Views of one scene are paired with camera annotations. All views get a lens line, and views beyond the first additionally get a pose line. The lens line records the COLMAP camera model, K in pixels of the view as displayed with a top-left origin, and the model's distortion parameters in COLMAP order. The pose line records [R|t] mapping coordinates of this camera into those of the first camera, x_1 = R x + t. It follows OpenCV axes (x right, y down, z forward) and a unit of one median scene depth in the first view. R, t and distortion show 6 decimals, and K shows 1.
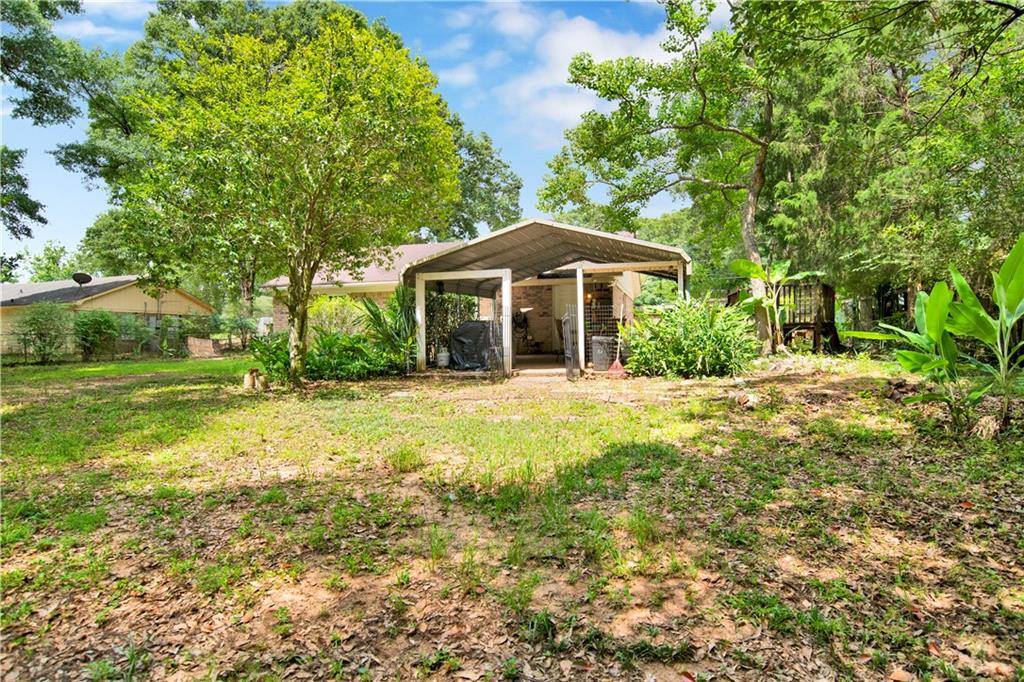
lens RADIAL K [[541.8, 0, 516.9], [0, 541.8, 338.5], [0, 0, 1]] dist [-0.061145, 0.016723]
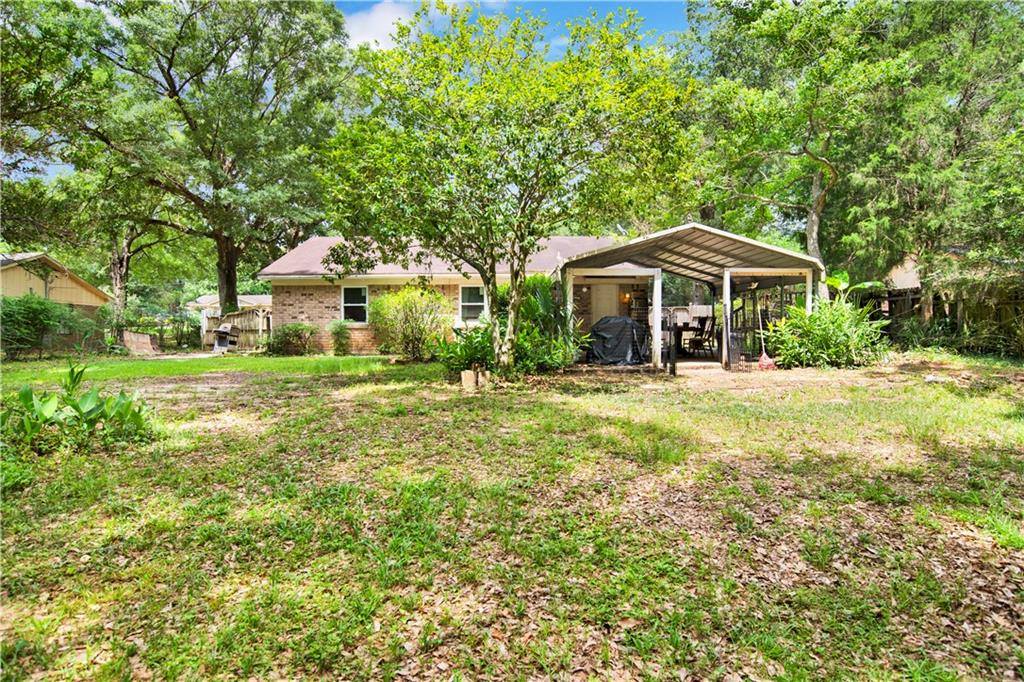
lens RADIAL K [[541.8, 0, 516.9], [0, 541.8, 338.5], [0, 0, 1]] dist [-0.061145, 0.016723]
pose [[0.957613, 0.006531, 0.287985, -0.386756], [-0.006961, 0.999976, 0.000468, 0.006705], [-0.287975, -0.002453, 0.957635, 0.044791]]
